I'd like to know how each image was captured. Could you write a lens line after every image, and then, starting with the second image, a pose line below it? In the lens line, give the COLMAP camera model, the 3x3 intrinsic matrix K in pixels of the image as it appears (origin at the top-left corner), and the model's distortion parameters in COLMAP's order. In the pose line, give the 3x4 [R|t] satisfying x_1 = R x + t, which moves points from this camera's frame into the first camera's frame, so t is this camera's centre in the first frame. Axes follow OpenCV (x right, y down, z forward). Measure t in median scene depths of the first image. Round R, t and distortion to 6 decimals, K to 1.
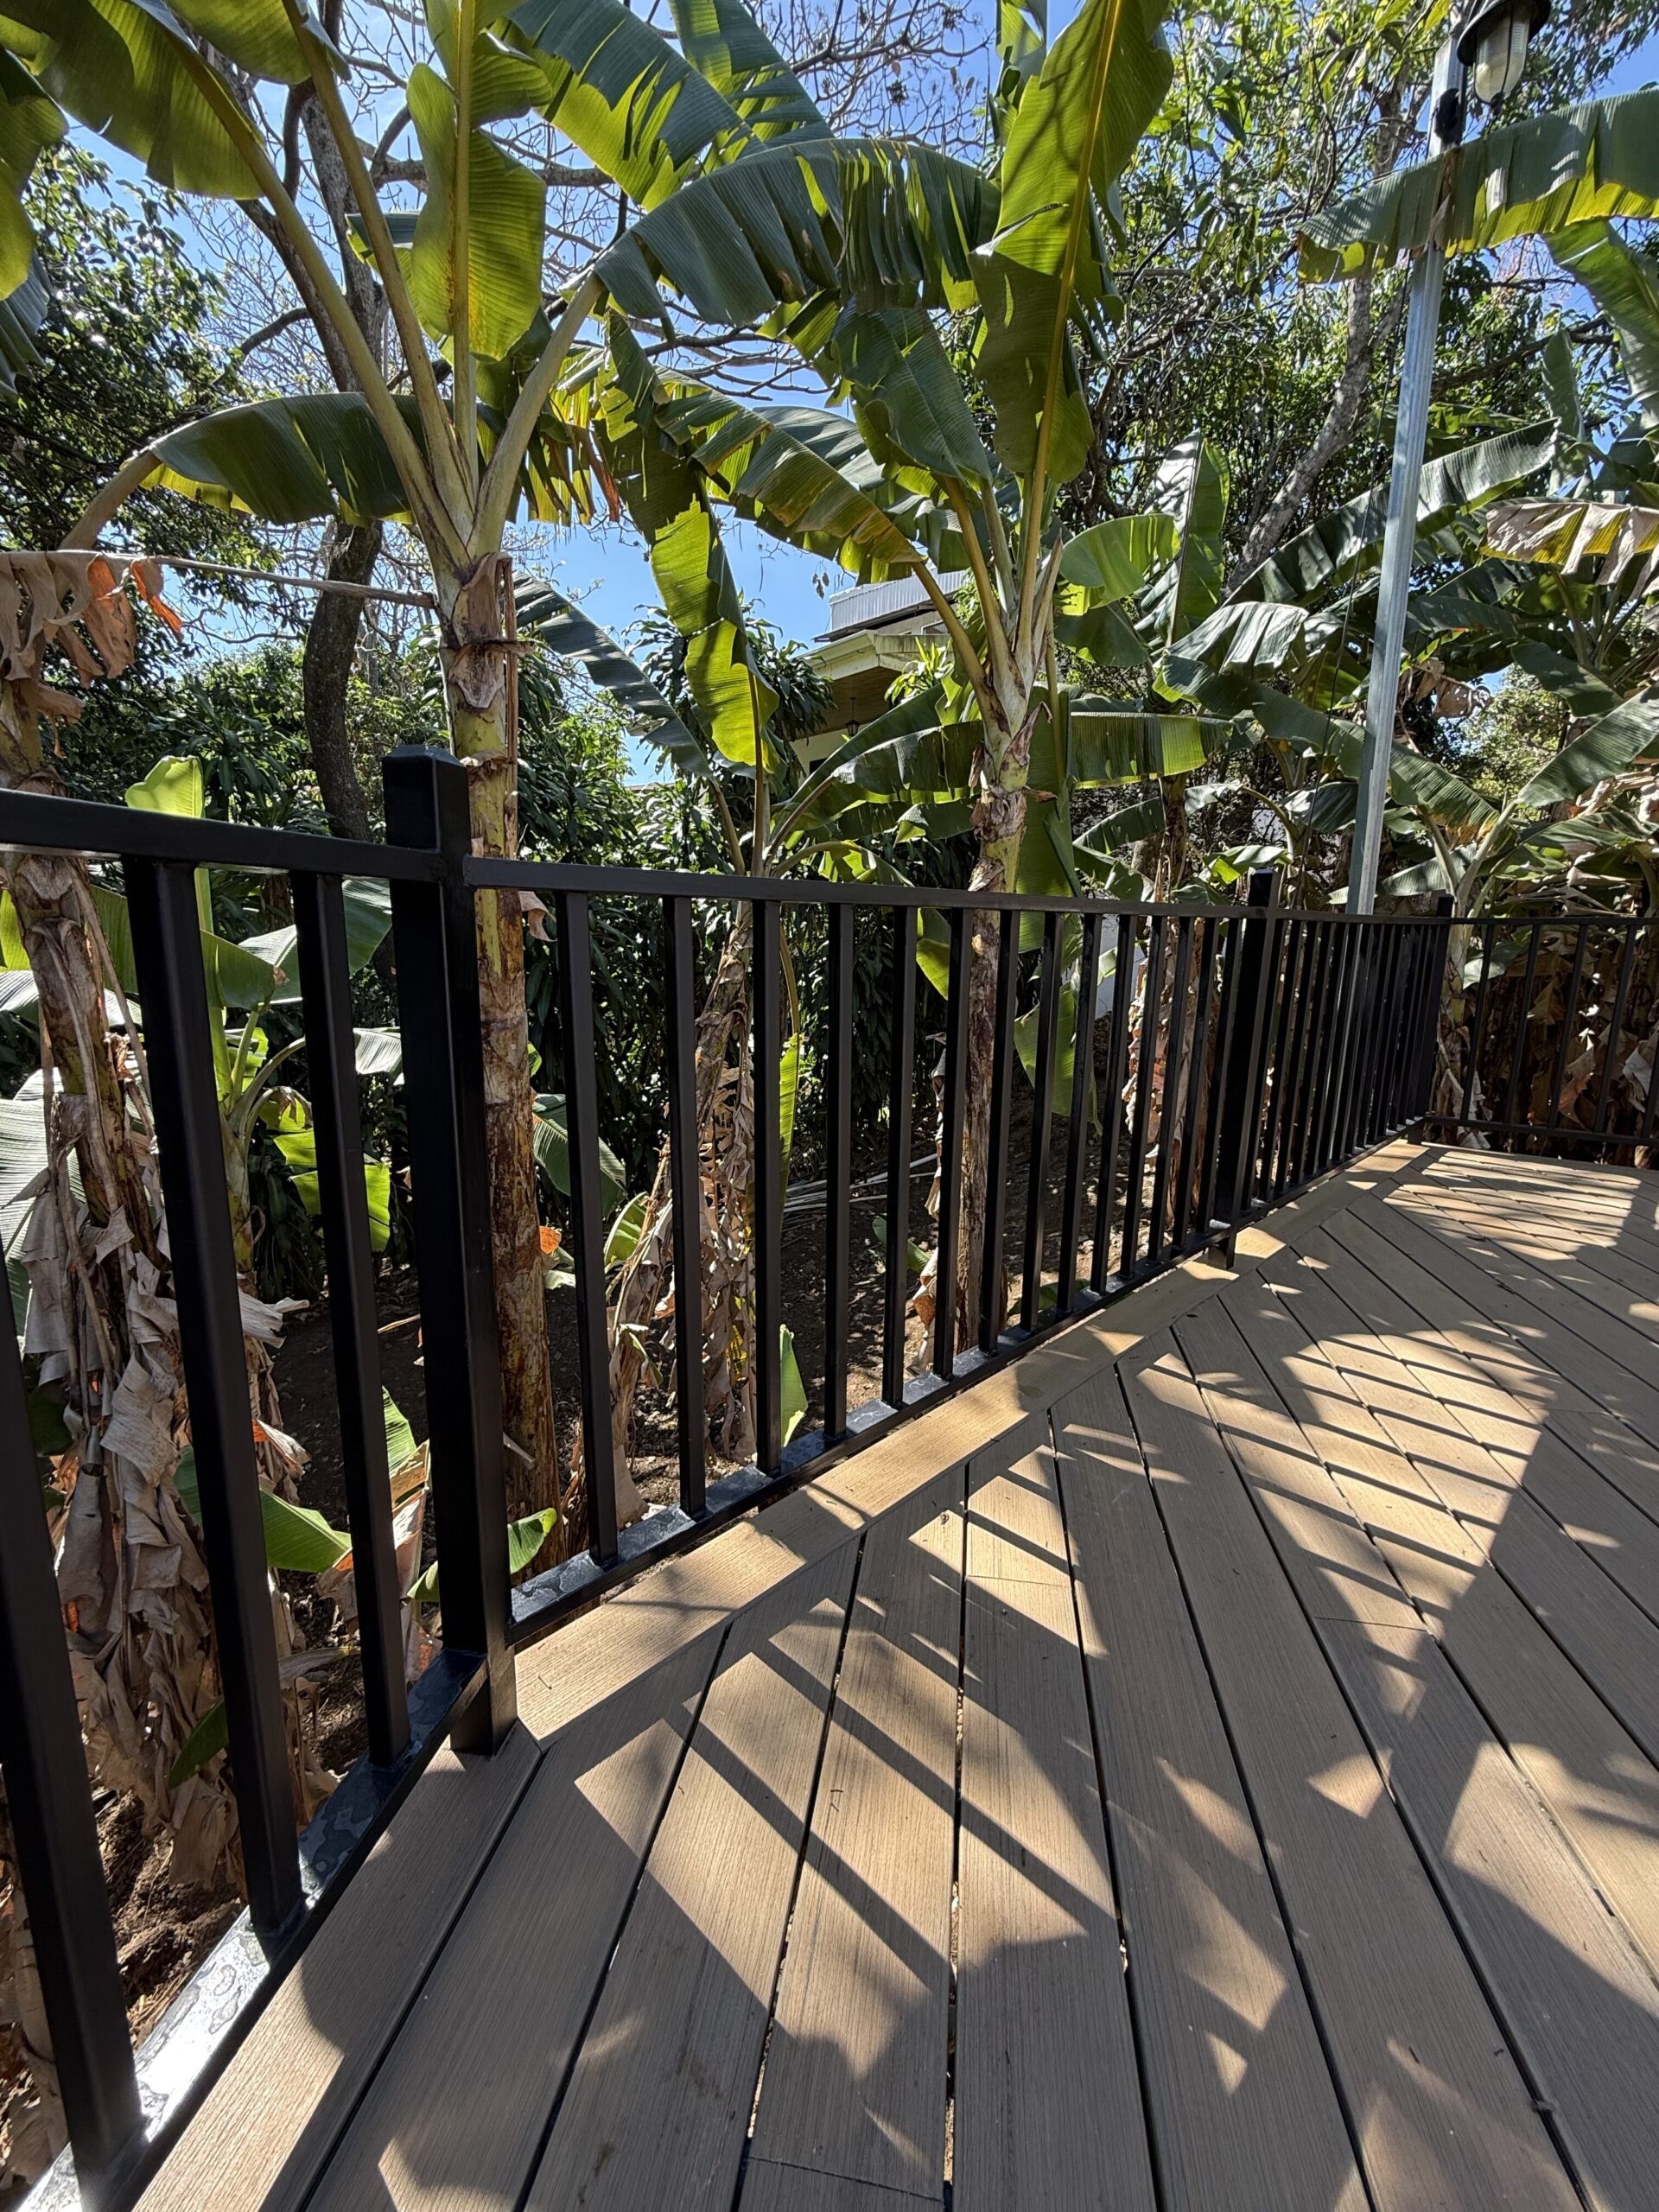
lens RADIAL K [[884.9, 0, 823.3], [0, 884.9, 1101.4], [0, 0, 1]] dist [-0.001820, -0.000097]
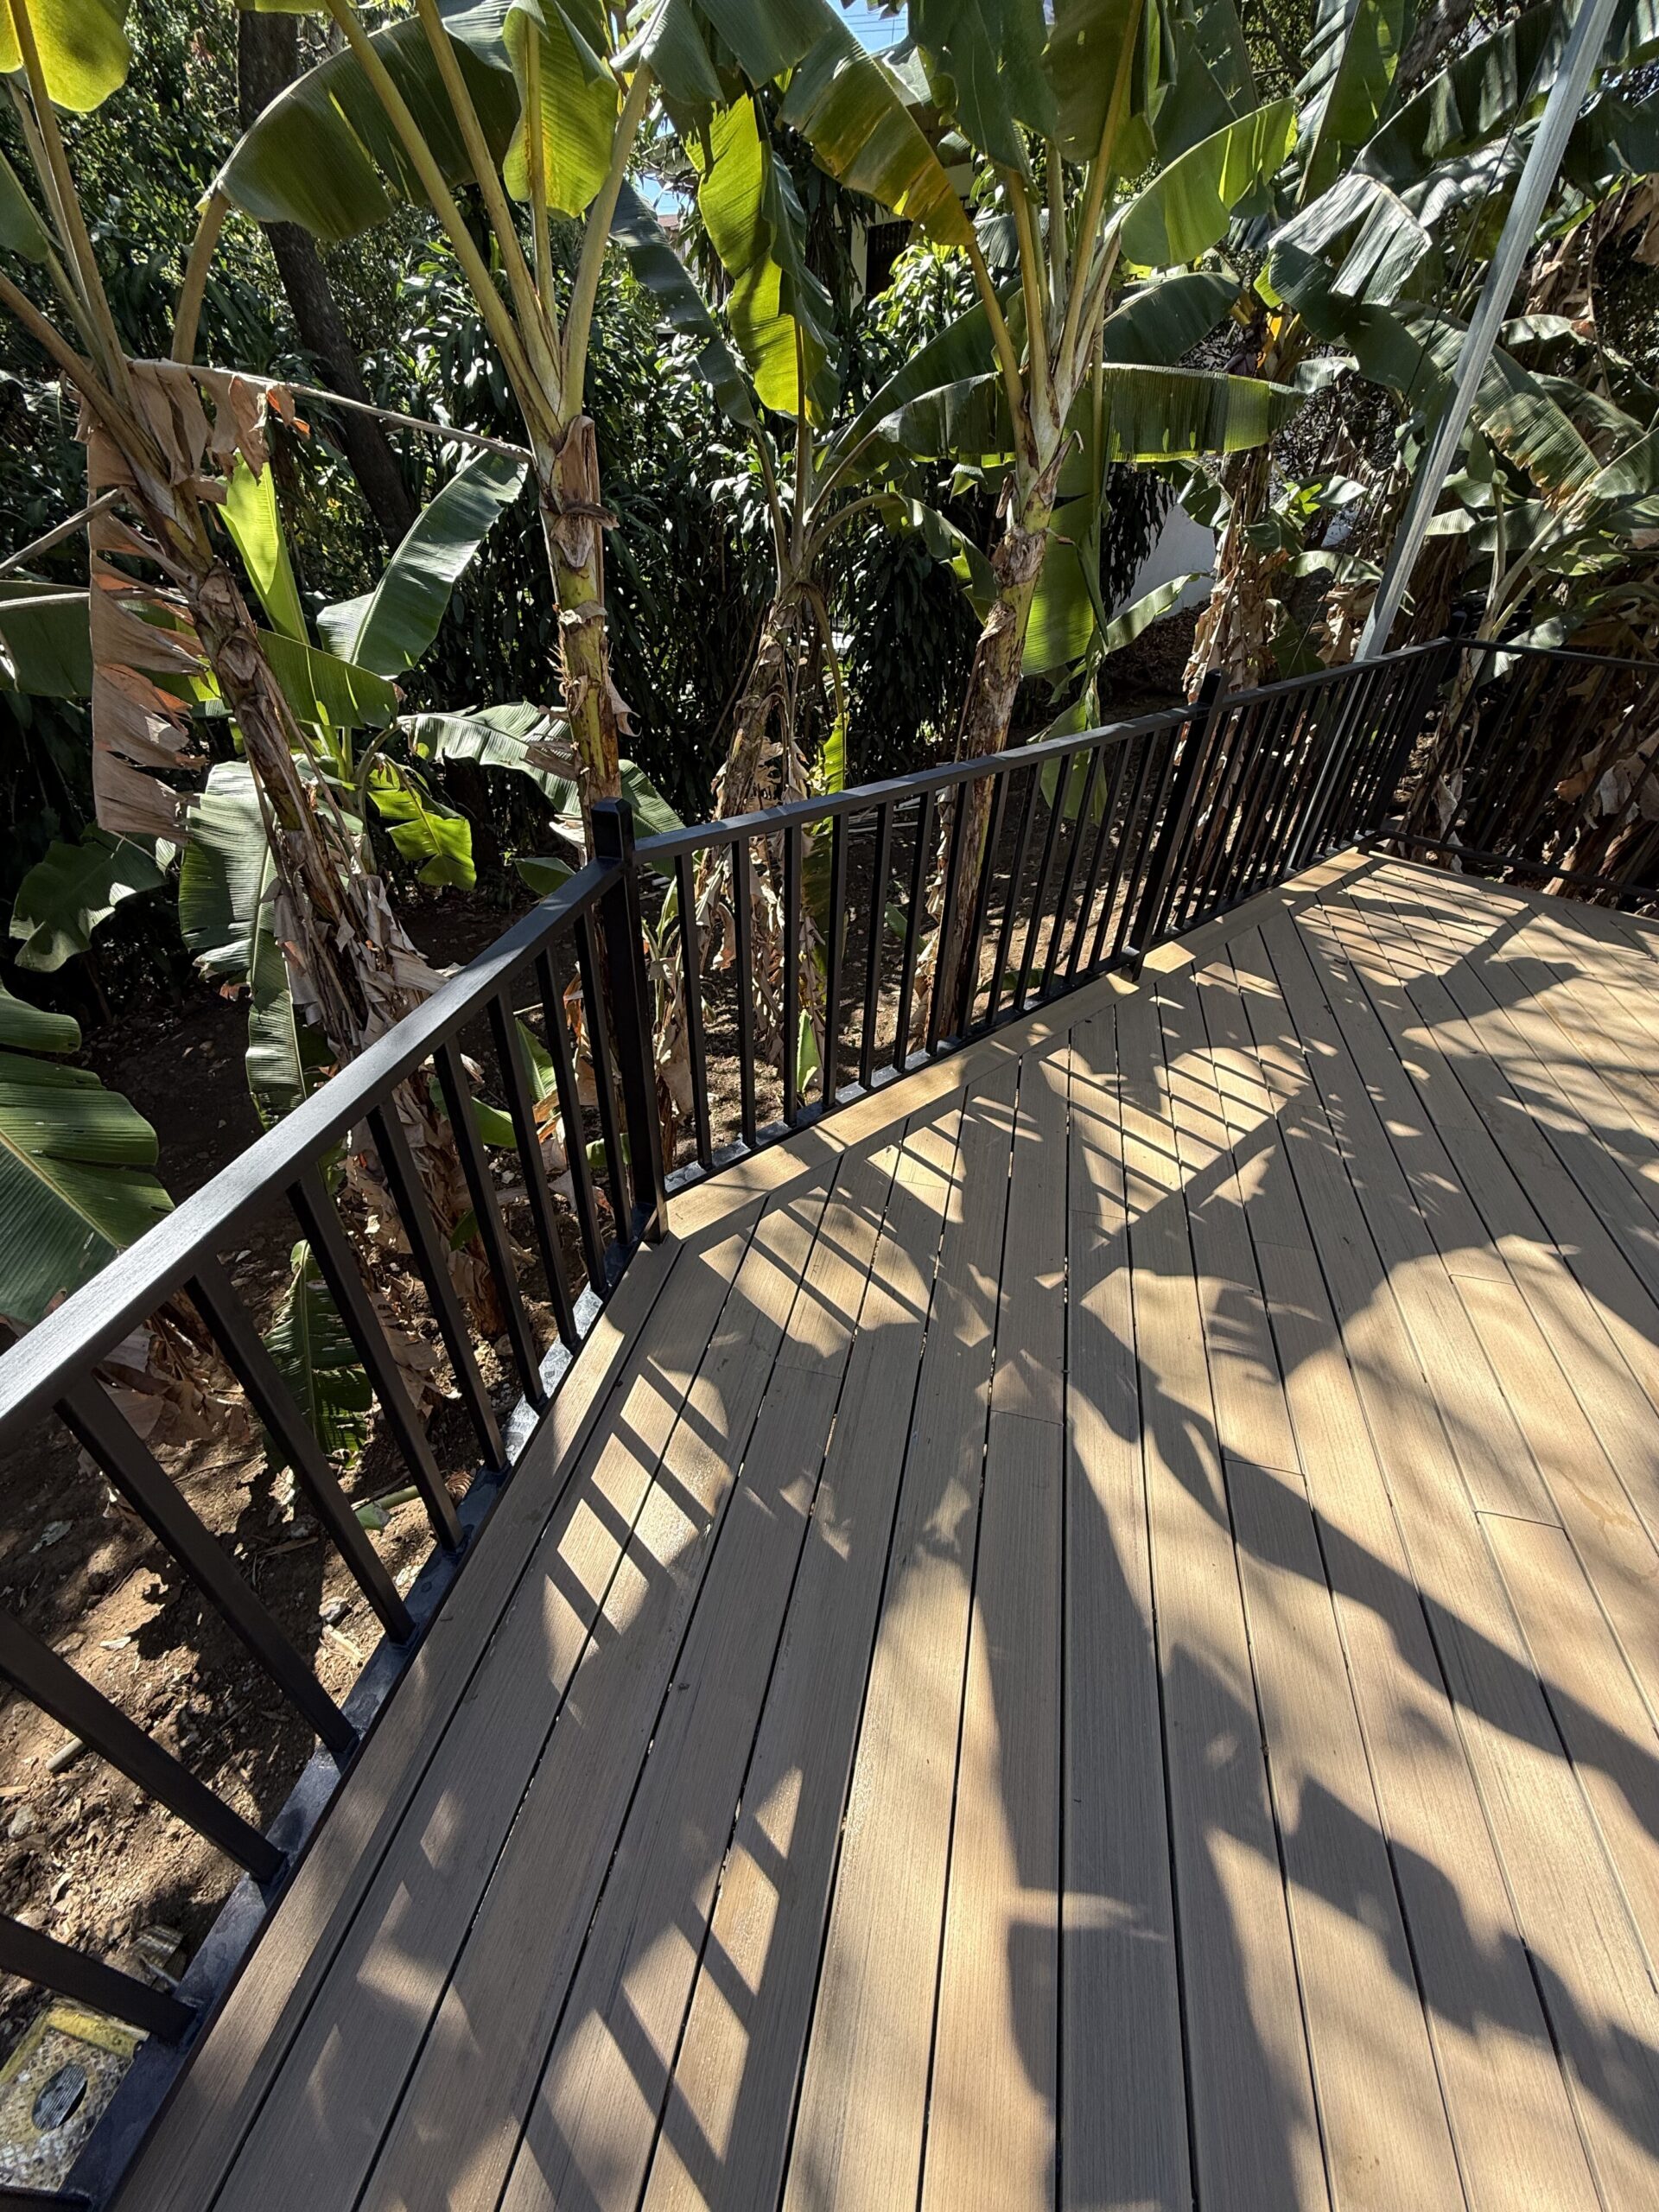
lens RADIAL K [[884.9, 0, 823.3], [0, 884.9, 1101.4], [0, 0, 1]] dist [-0.001820, -0.000097]
pose [[0.998283, 0.052721, -0.025507, 0.033923], [-0.036201, 0.897816, 0.438880, -0.290575], [0.046039, -0.437203, 0.898184, -0.416698]]
